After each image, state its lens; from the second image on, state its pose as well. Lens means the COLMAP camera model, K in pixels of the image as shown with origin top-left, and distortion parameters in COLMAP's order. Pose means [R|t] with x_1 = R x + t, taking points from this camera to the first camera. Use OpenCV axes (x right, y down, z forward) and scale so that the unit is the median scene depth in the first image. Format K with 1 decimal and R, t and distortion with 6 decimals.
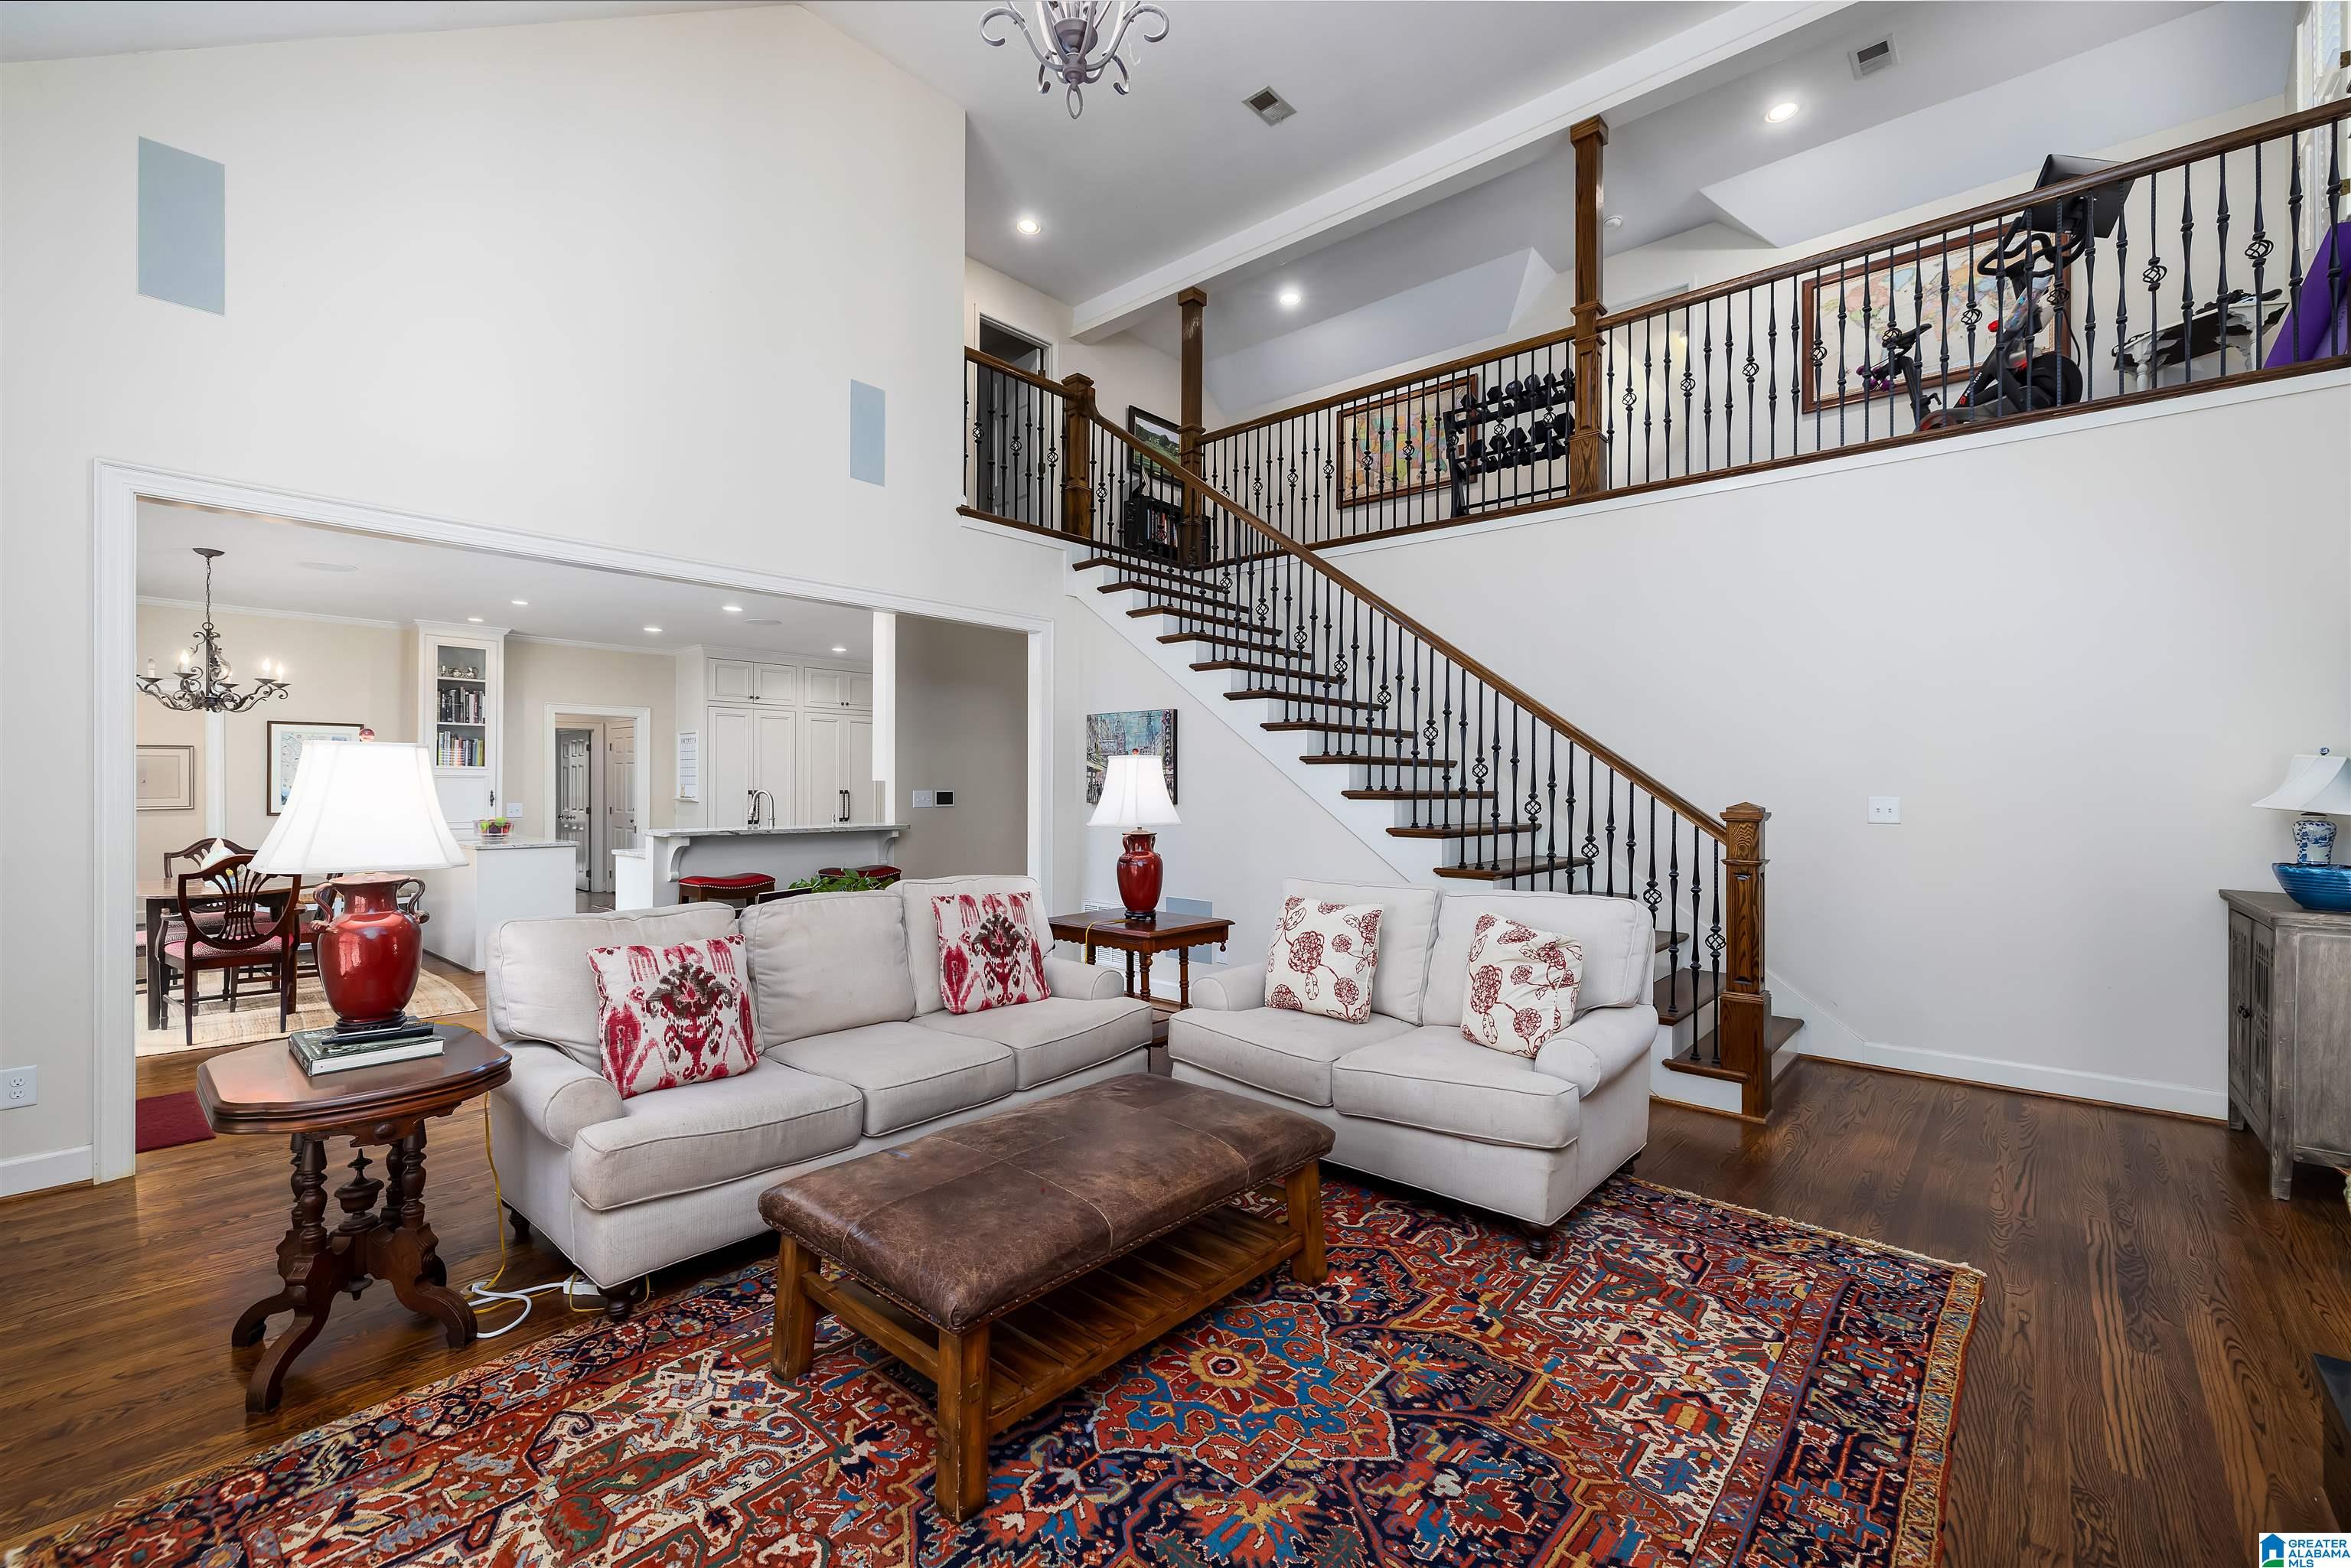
lens RADIAL K [[986.6, 0, 1164.3], [0, 986.6, 784.6], [0, 0, 1]] dist [-0.000974, 0.001307]
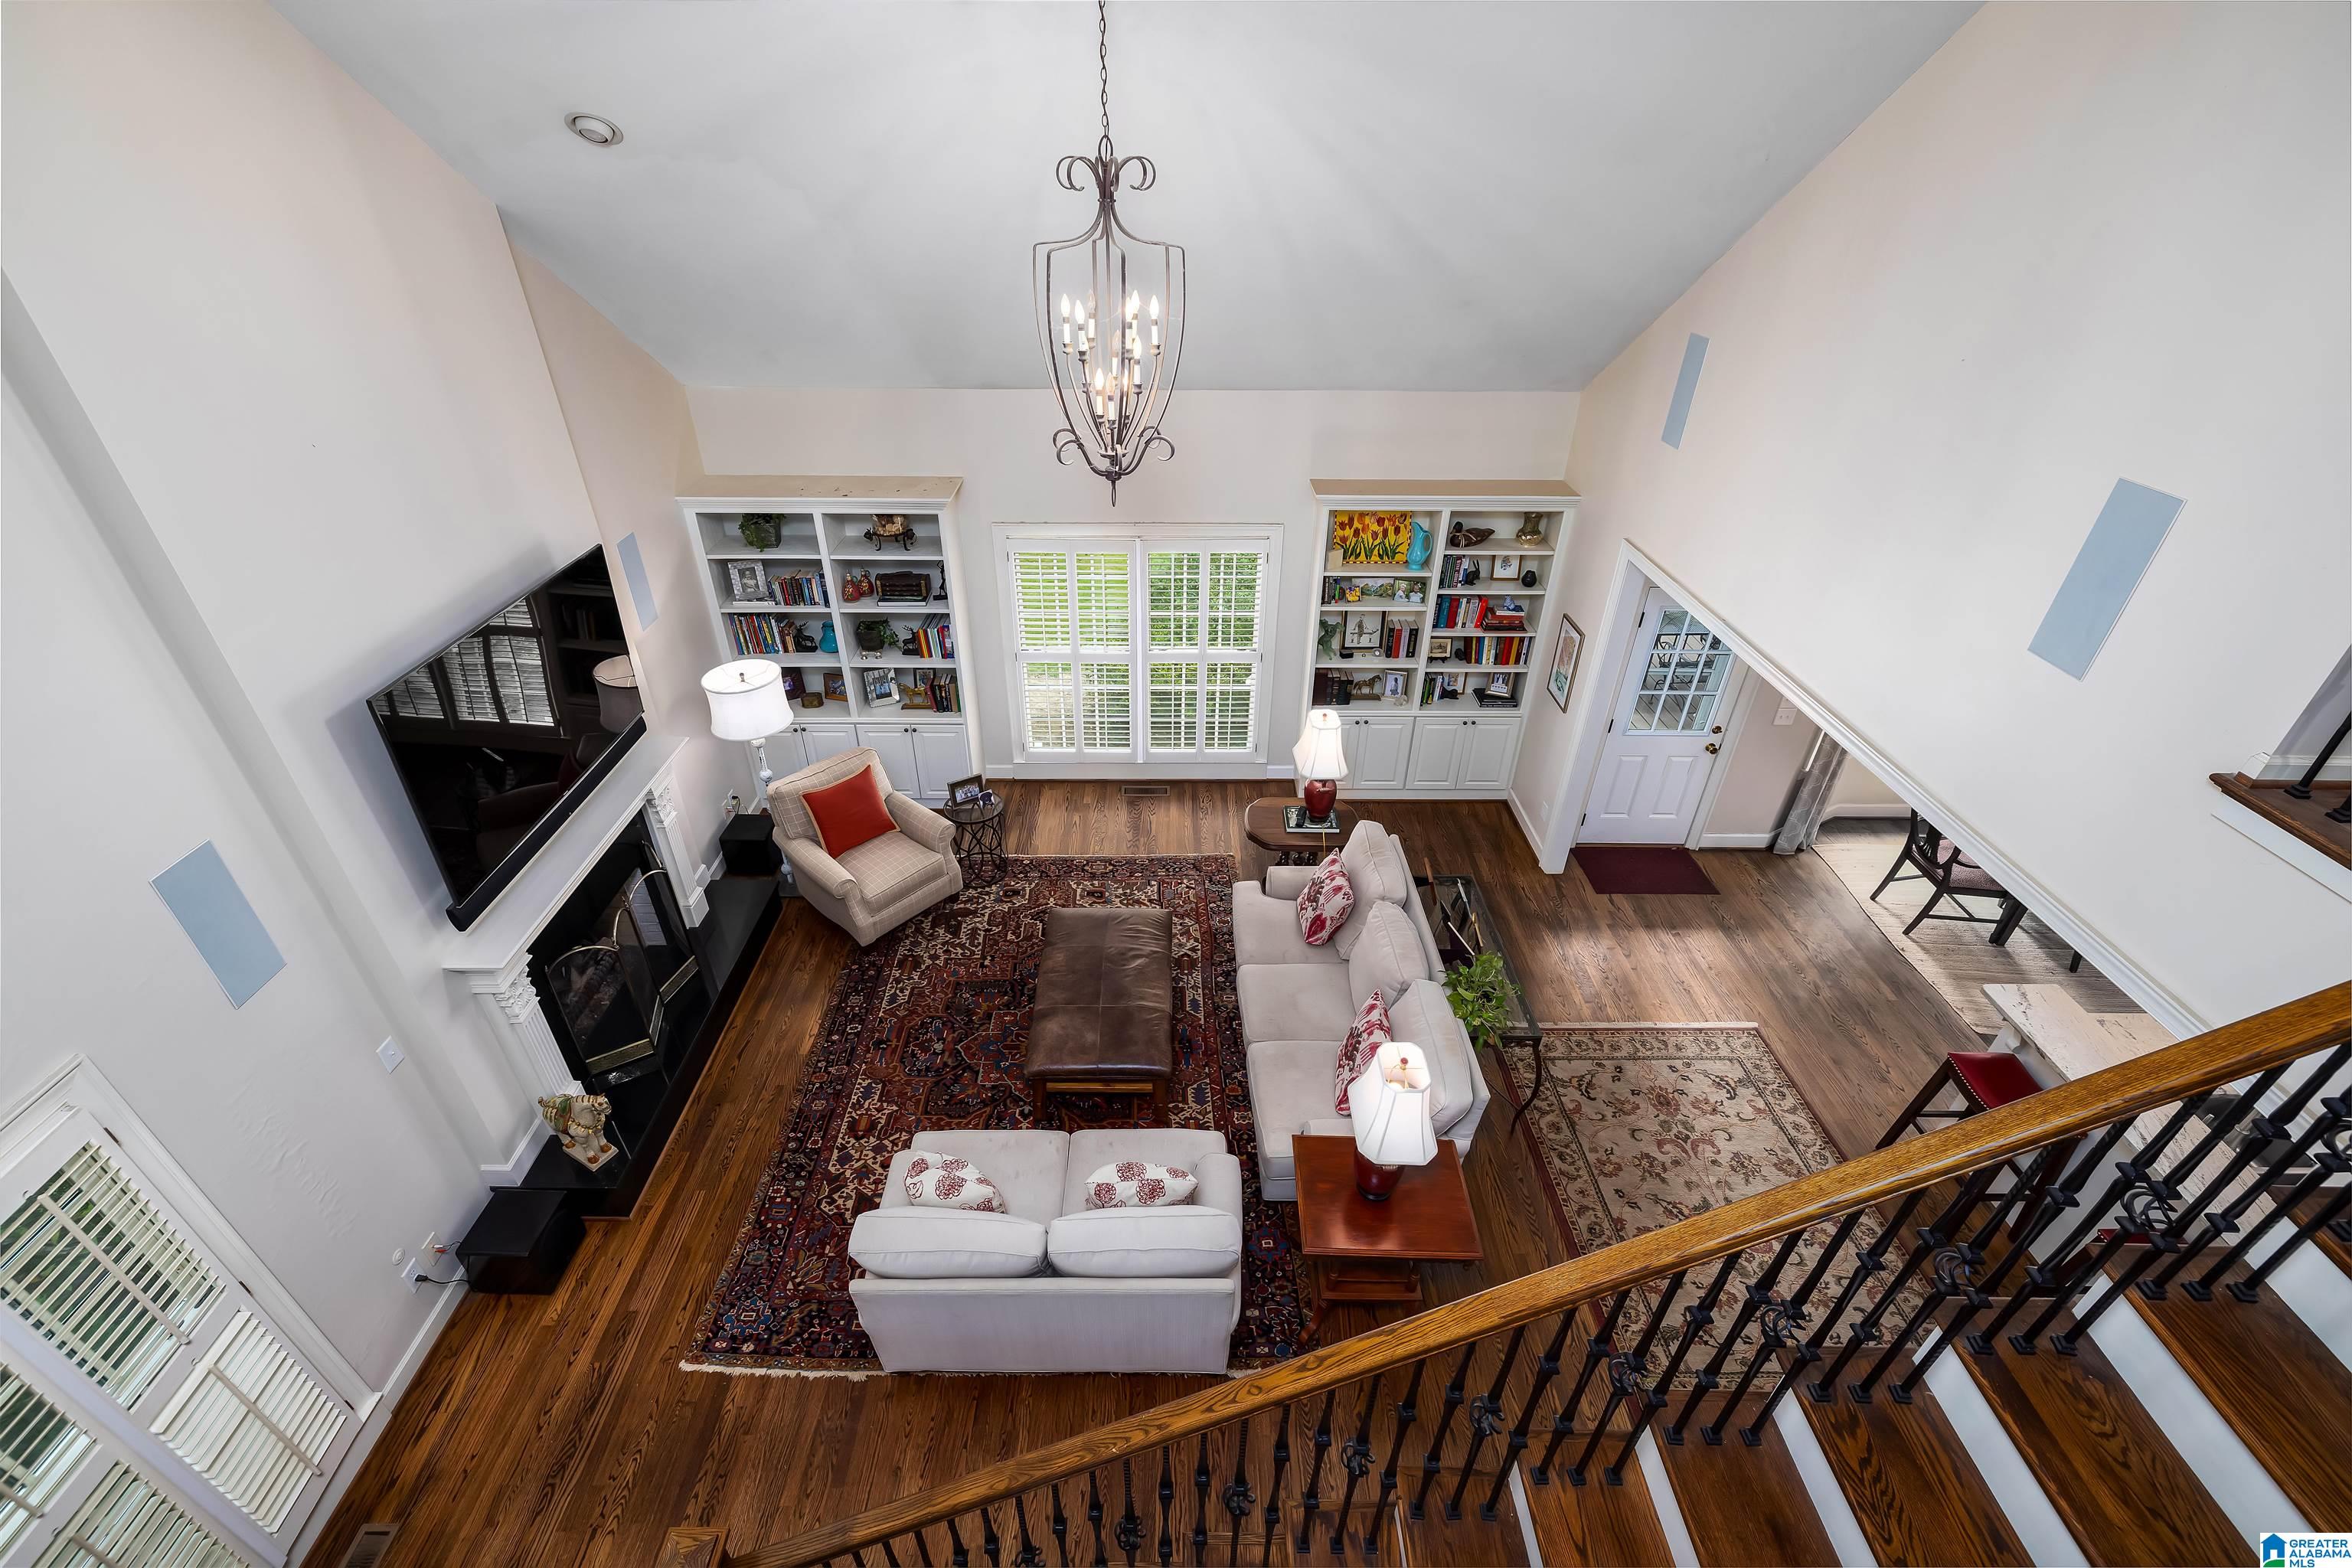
lens RADIAL K [[987.1, 0, 1171.5], [0, 987.1, 785.5], [0, 0, 1]] dist [-0.000974, 0.001307]
pose [[-0.747059, 0.354864, -0.562115, 0.569980], [-0.008520, 0.840414, 0.541878, -0.771932], [0.664703, 0.409604, -0.624816, 1.481496]]
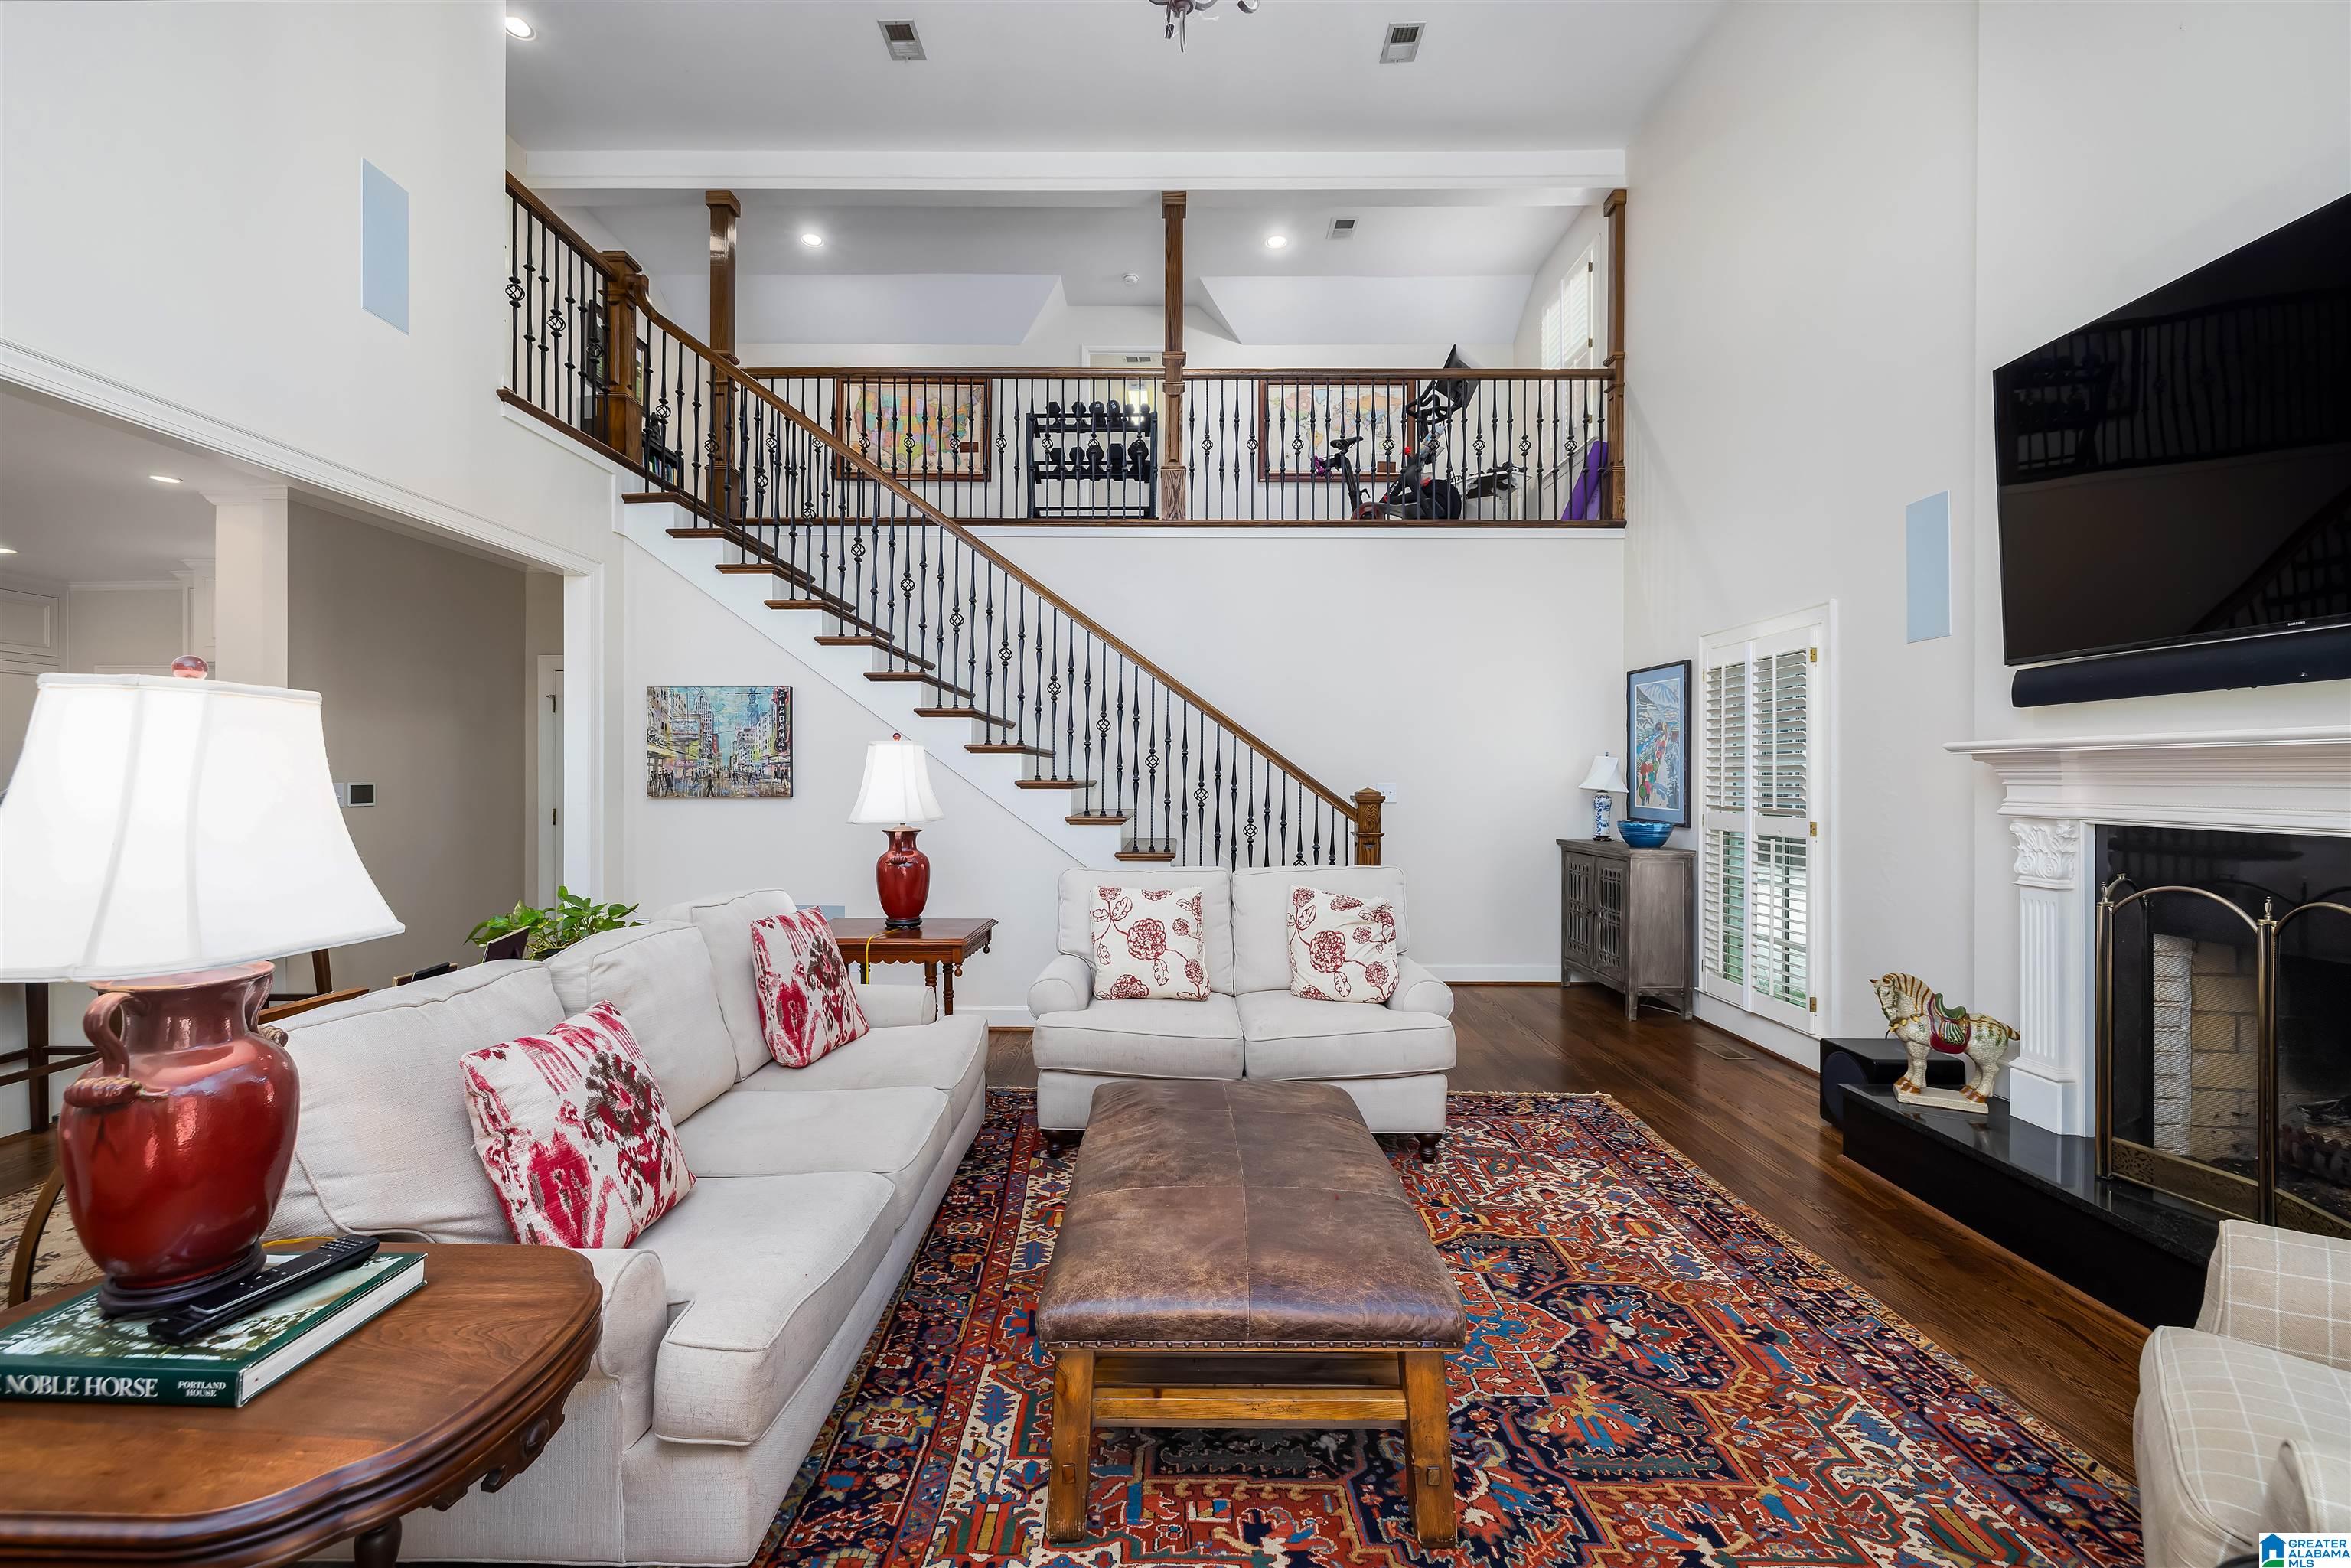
lens RADIAL K [[986.6, 0, 1161.9], [0, 986.6, 778.6], [0, 0, 1]] dist [-0.000974, 0.001307]
pose [[0.757233, -0.003519, 0.653136, -0.485082], [0.000340, 0.999987, 0.004994, -0.000640], [-0.653145, -0.003559, 0.757225, 0.213282]]
